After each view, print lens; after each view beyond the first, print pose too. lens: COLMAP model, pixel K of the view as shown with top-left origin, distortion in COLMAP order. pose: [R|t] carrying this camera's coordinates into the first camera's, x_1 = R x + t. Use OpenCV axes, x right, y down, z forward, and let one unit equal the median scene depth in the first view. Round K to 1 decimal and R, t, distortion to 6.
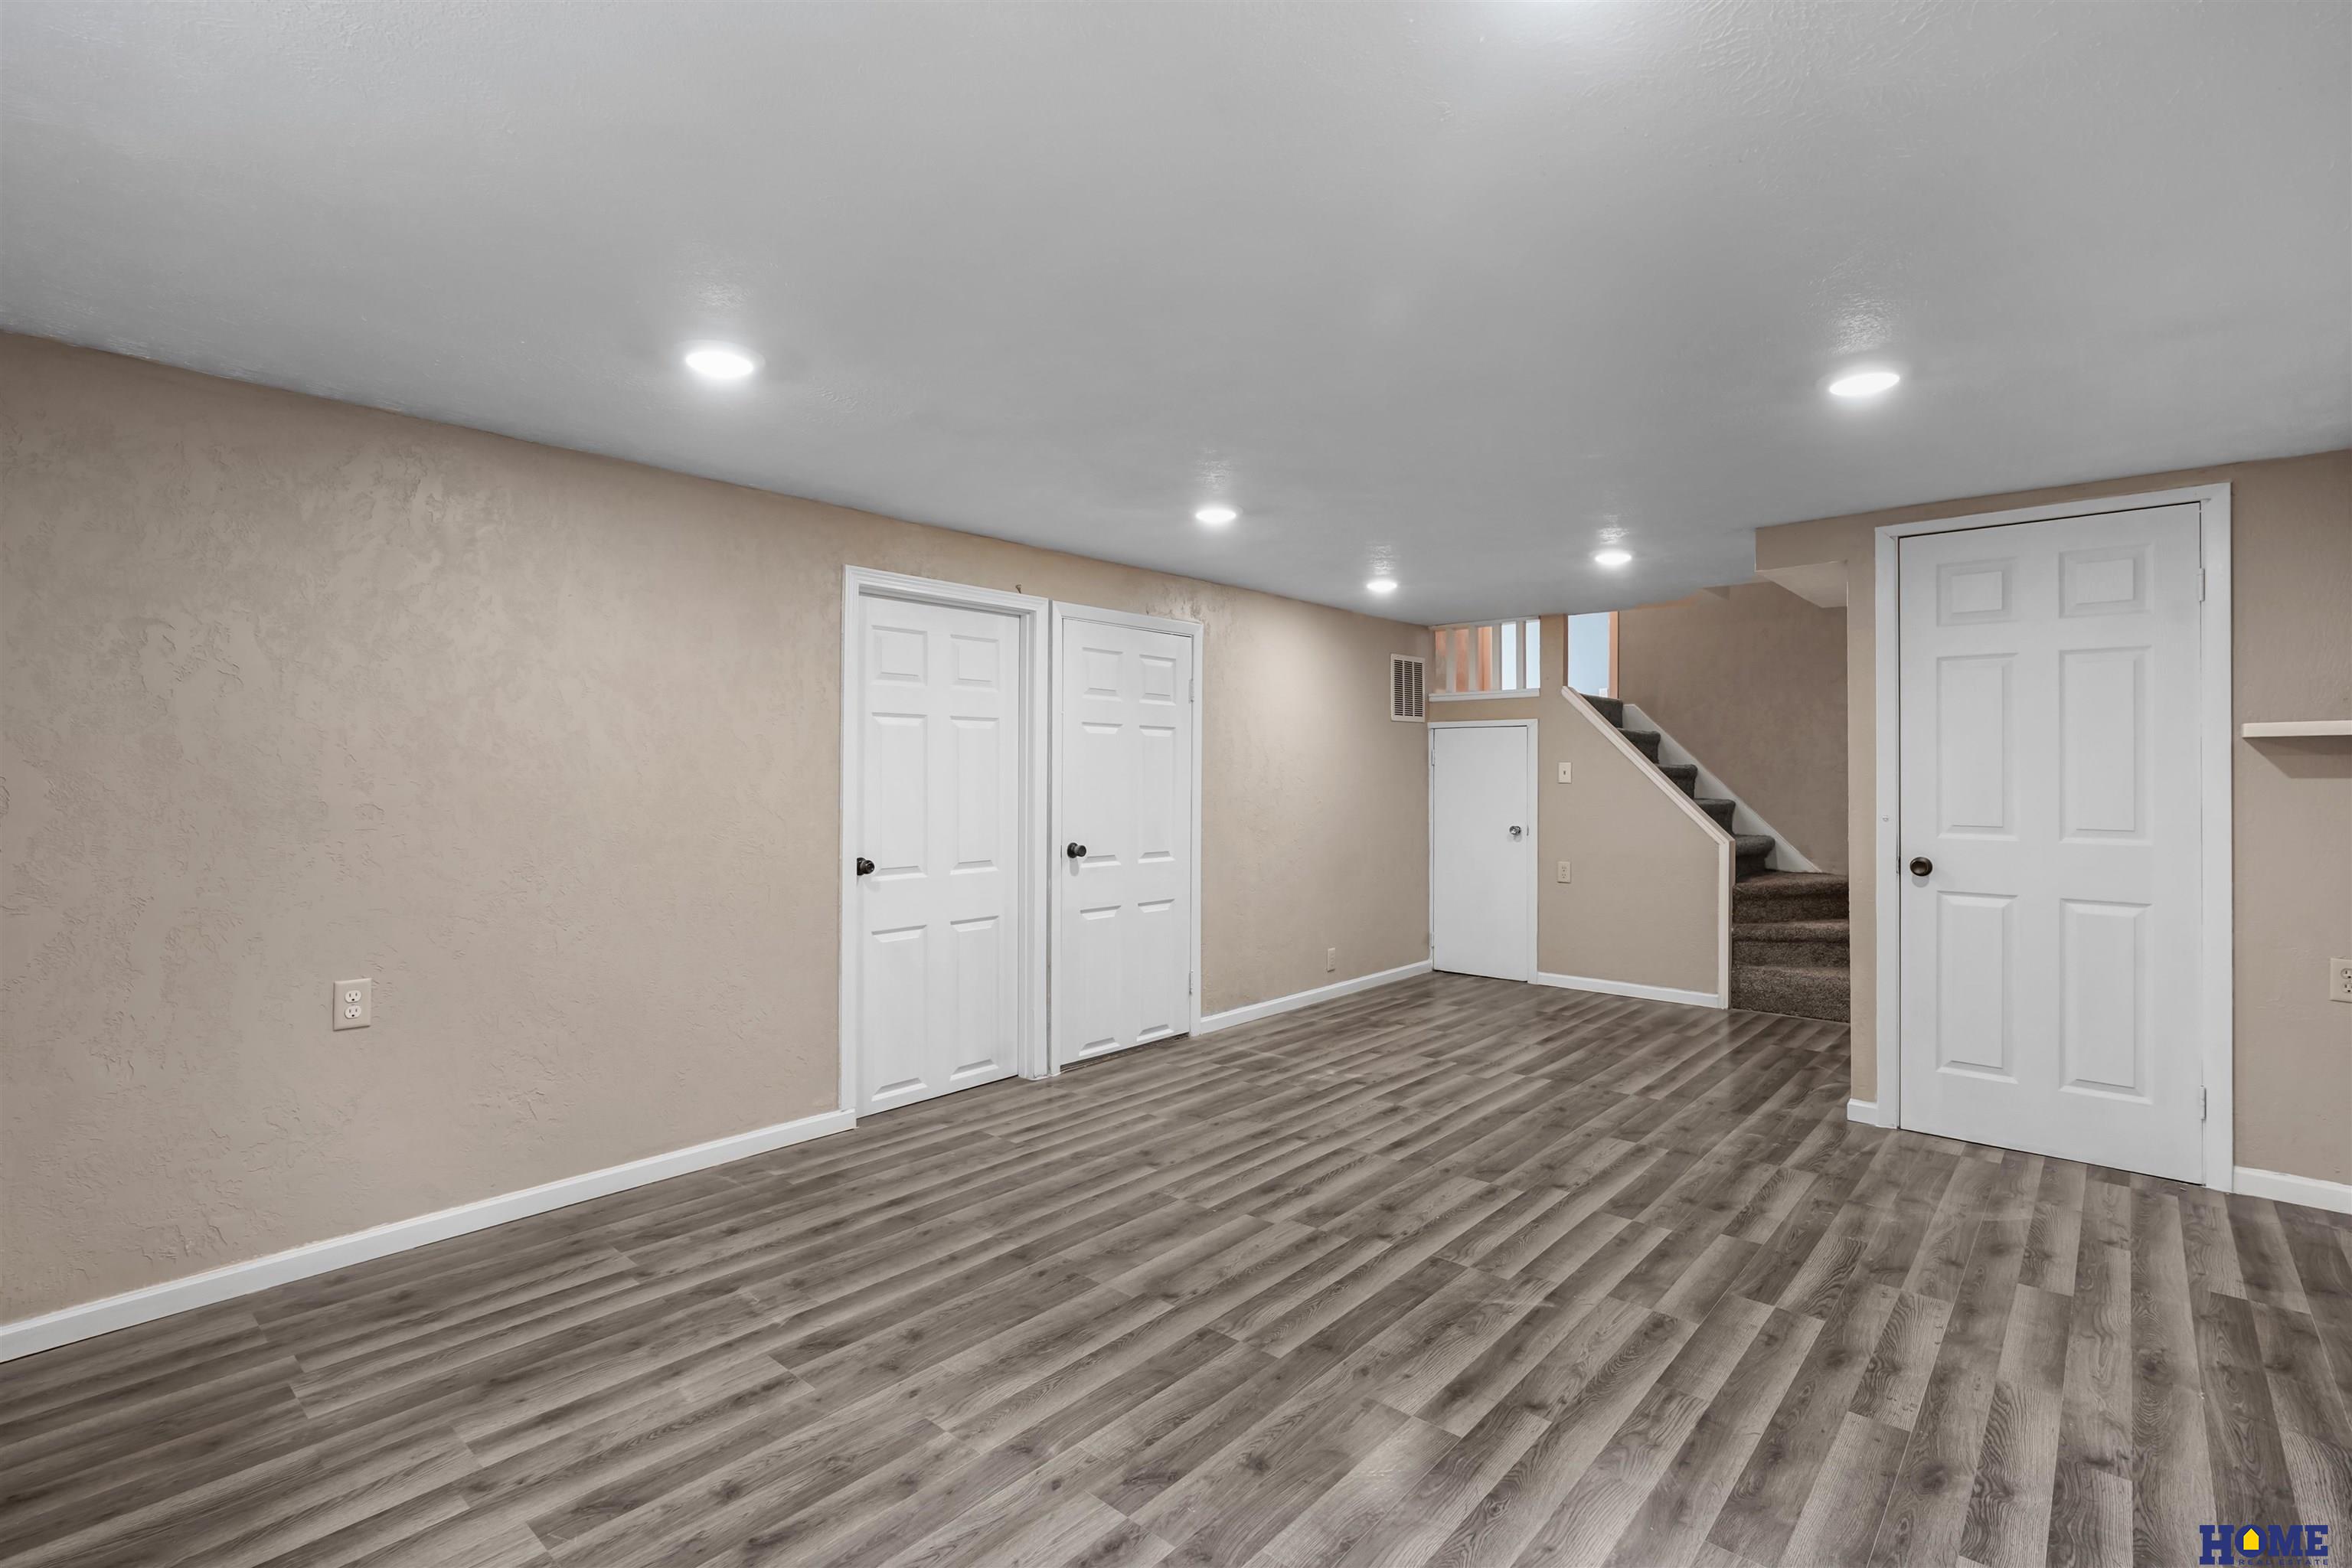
lens RADIAL K [[1075.5, 0, 1173.3], [0, 1075.5, 754.4], [0, 0, 1]] dist [-0.007380, 0.002443]
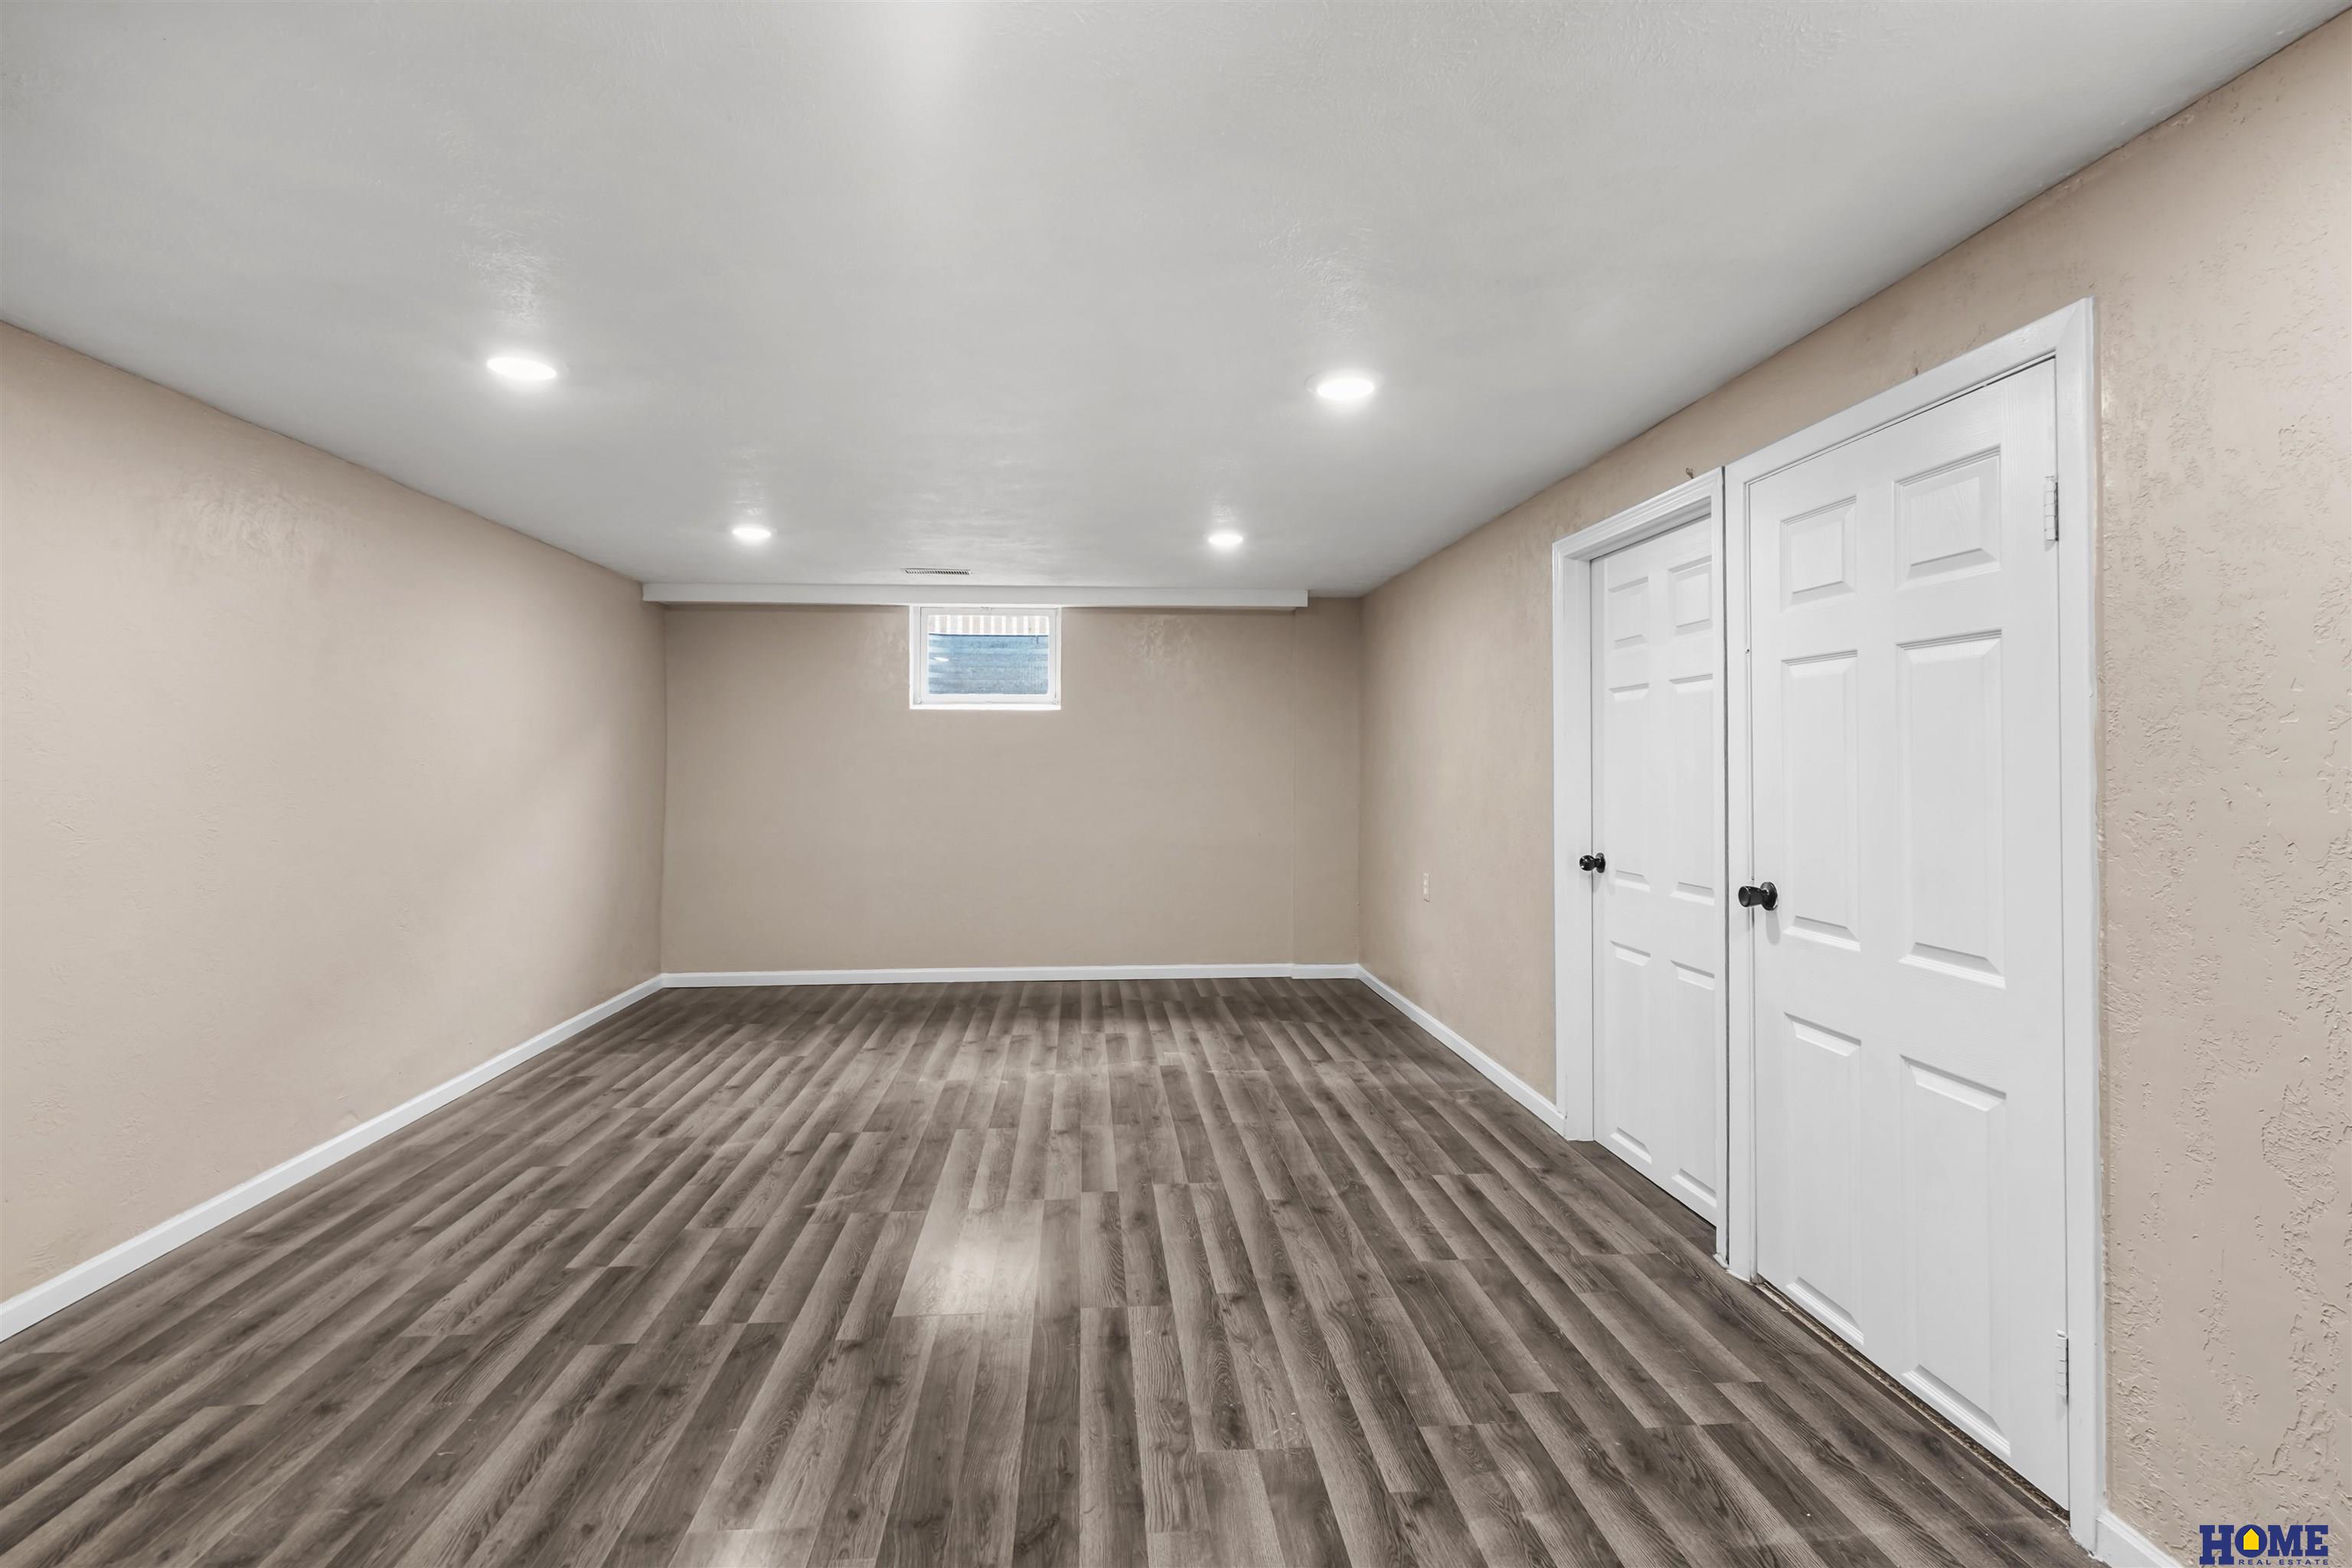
lens RADIAL K [[1075.5, 0, 1173.3], [0, 1075.5, 754.4], [0, 0, 1]] dist [-0.007380, 0.002443]
pose [[-0.687932, -0.007478, -0.725737, 0.783766], [0.014154, 0.999619, -0.023716, 0.038154], [0.725638, -0.026587, -0.687563, 1.770693]]
